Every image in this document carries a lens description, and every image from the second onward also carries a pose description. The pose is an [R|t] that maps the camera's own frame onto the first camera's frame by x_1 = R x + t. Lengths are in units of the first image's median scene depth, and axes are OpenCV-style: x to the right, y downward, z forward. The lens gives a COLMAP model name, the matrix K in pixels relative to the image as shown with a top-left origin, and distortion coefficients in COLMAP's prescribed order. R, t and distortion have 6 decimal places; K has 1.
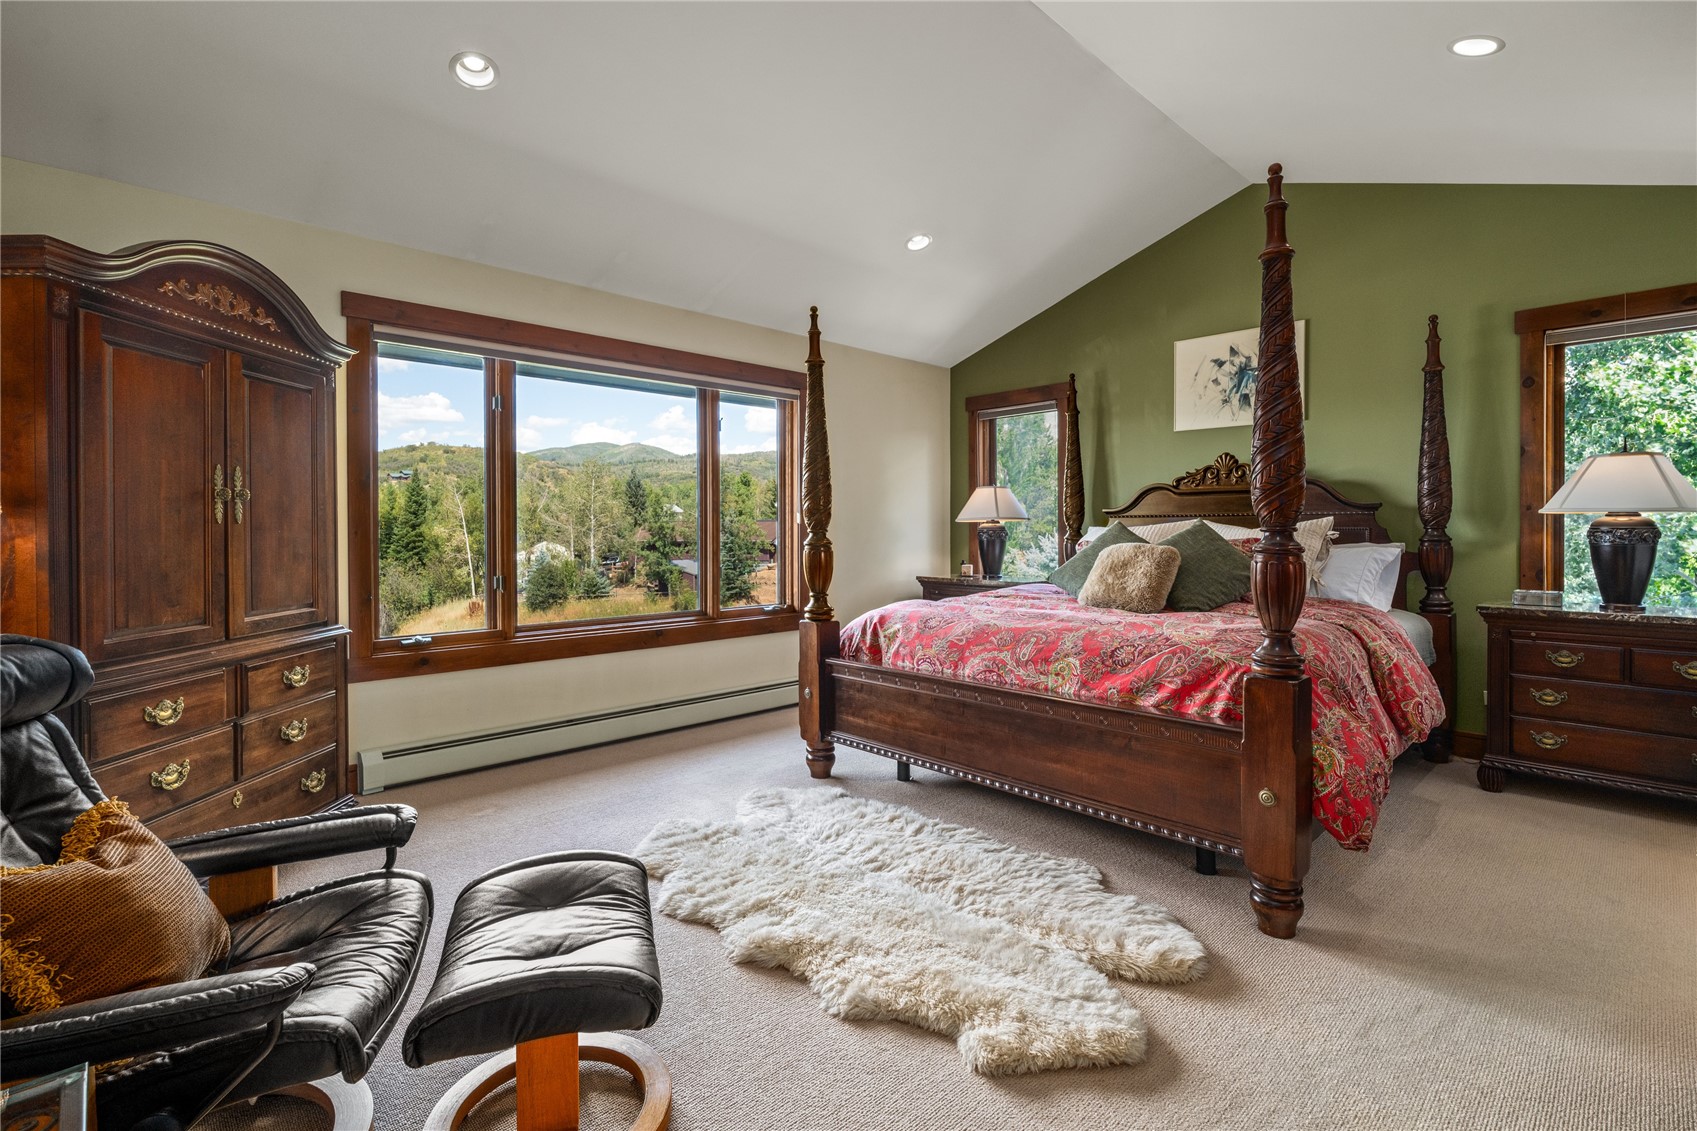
lens RADIAL K [[770.3, 0, 851.4], [0, 770.3, 547.4], [0, 0, 1]] dist [-0.004964, 0.000853]
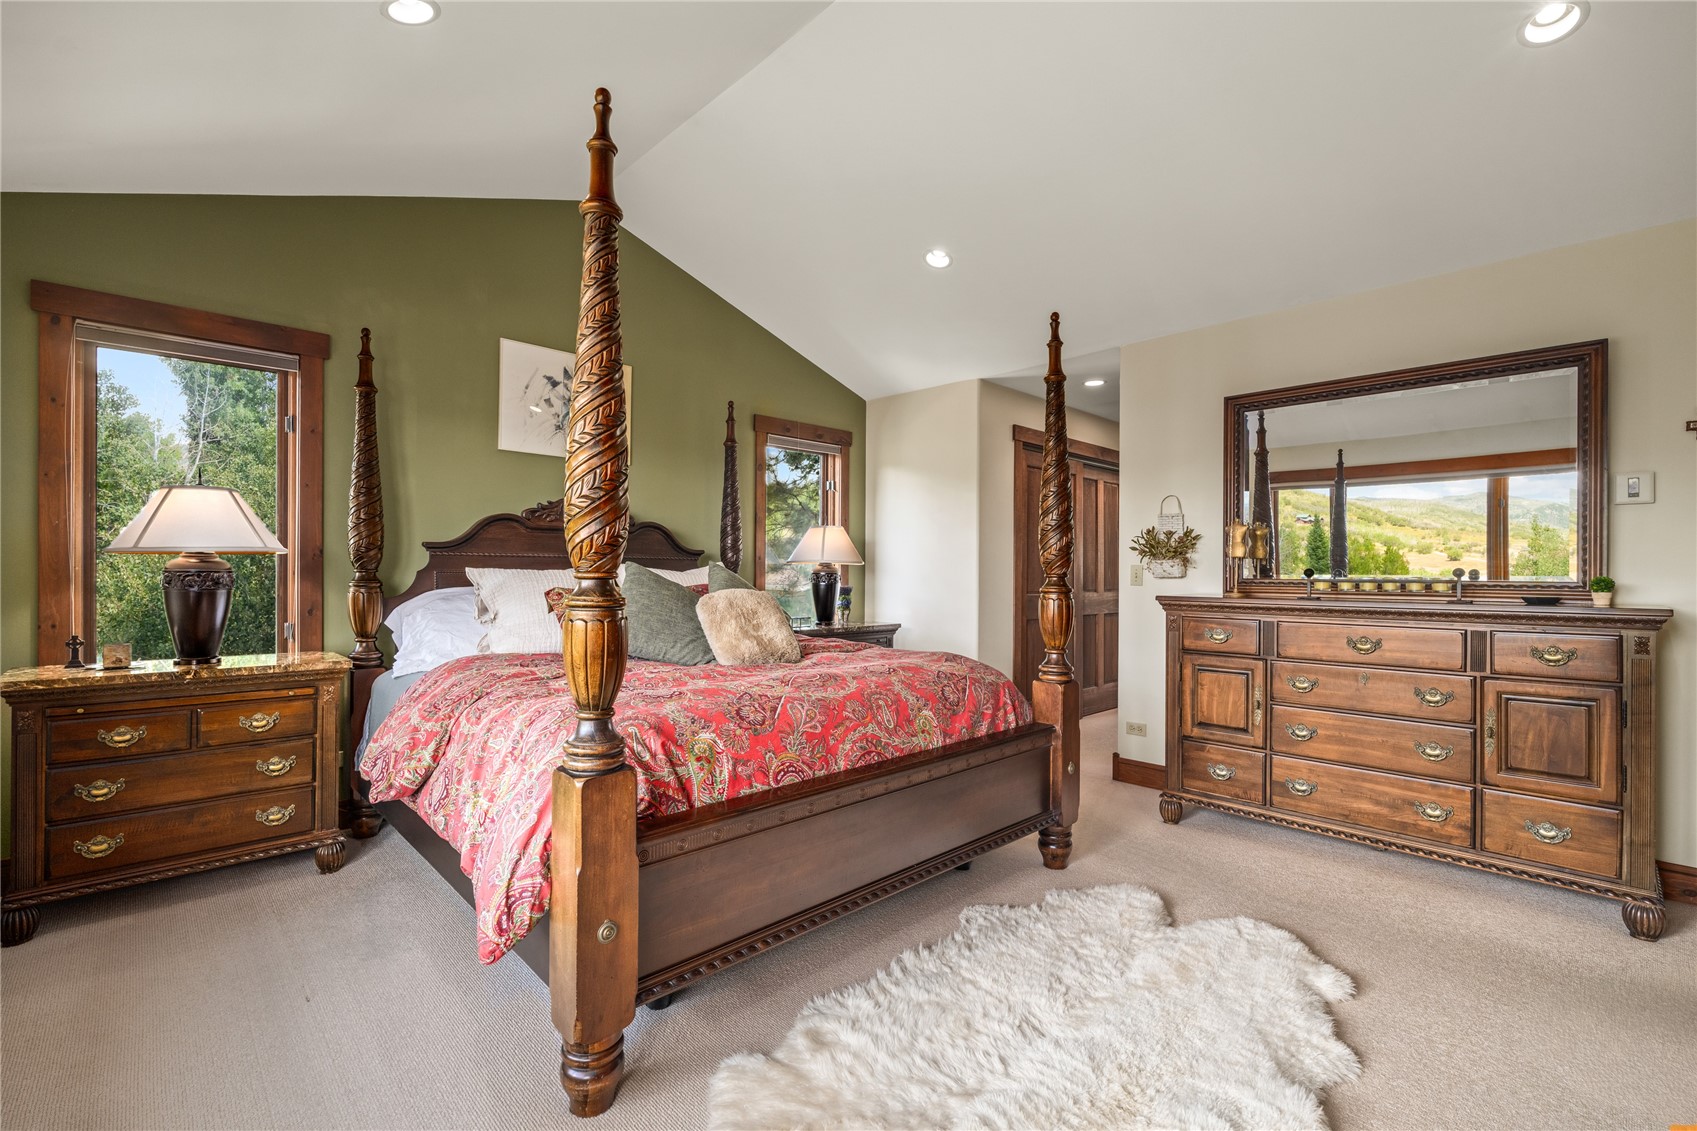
lens RADIAL K [[770.3, 0, 851.7], [0, 770.3, 571.8], [0, 0, 1]] dist [-0.004964, 0.000853]
pose [[-0.017660, 0.000640, 0.999844, -0.409511], [0.017362, 0.999849, -0.000333, -0.017395], [-0.999693, 0.017354, -0.017669, 0.686582]]
